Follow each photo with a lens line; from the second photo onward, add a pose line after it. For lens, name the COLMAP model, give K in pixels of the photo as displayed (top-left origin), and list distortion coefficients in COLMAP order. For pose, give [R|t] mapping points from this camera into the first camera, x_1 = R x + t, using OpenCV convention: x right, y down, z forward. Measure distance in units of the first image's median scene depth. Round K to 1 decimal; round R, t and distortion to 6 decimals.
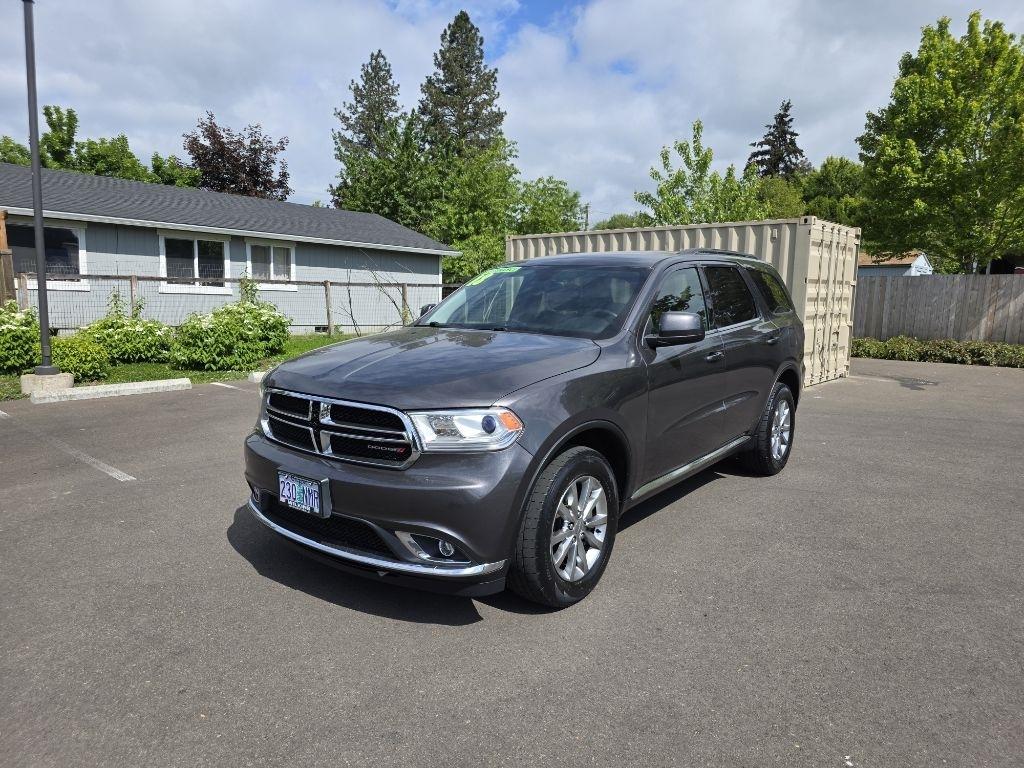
lens RADIAL K [[710.6, 0, 518.5], [0, 710.6, 389.7], [0, 0, 1]] dist [0.019757, 0.000596]
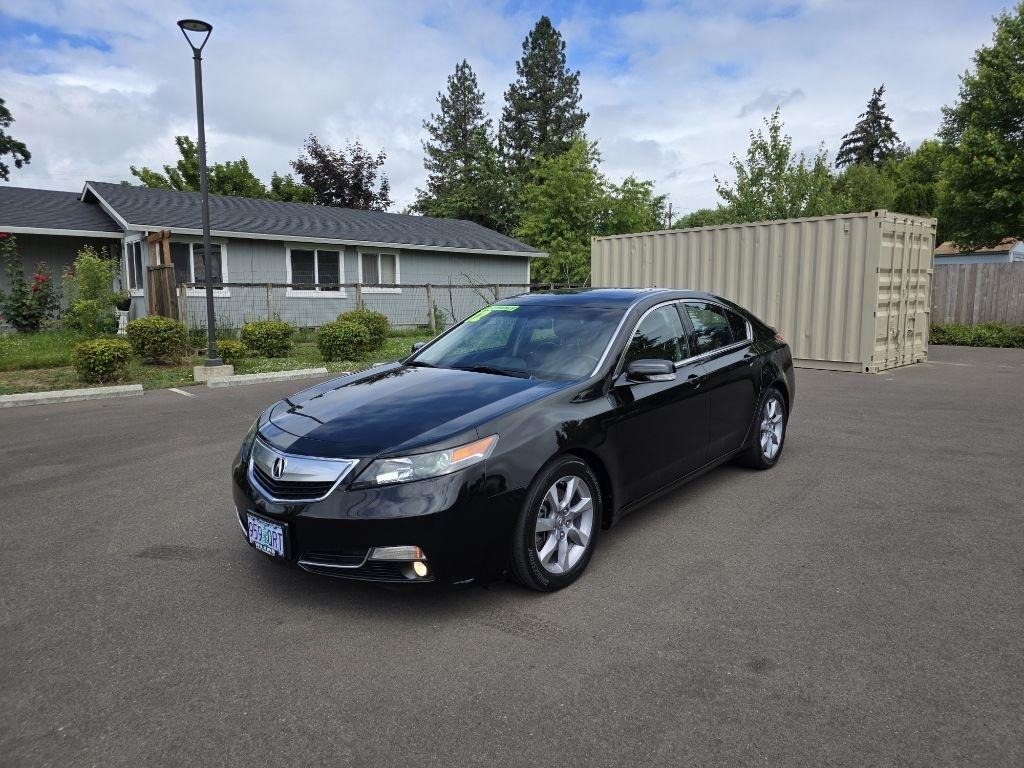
lens RADIAL K [[702.5, 0, 511.9], [0, 702.5, 388.8], [0, 0, 1]] dist [0.051015, -0.043924]
pose [[0.992125, -0.006760, -0.125067, -0.003221], [0.006783, 0.999977, -0.000248, 0.009627], [0.125066, -0.000603, 0.992148, -0.056439]]
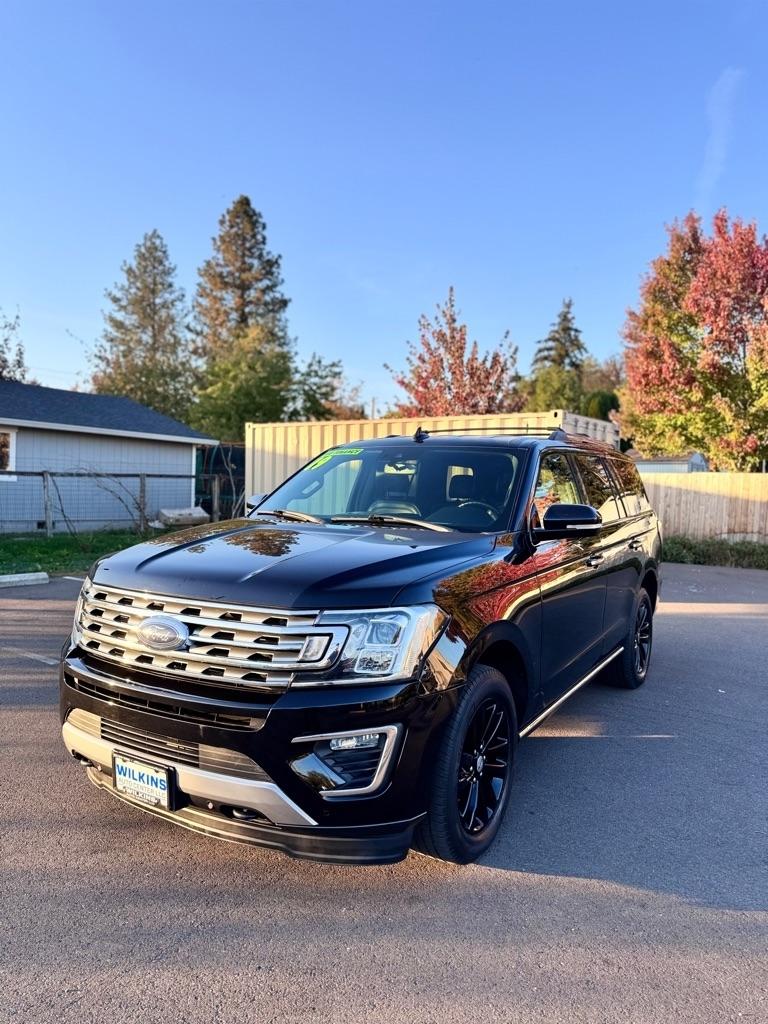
lens RADIAL K [[734.8, 0, 384.0], [0, 734.8, 512.0], [0, 0, 1]] dist [0.161036, -0.417727]
pose [[0.995060, 0.006732, 0.099047, 0.041922], [0.002880, 0.995321, -0.096585, -0.010178], [-0.099234, 0.096393, 0.990384, 0.043224]]
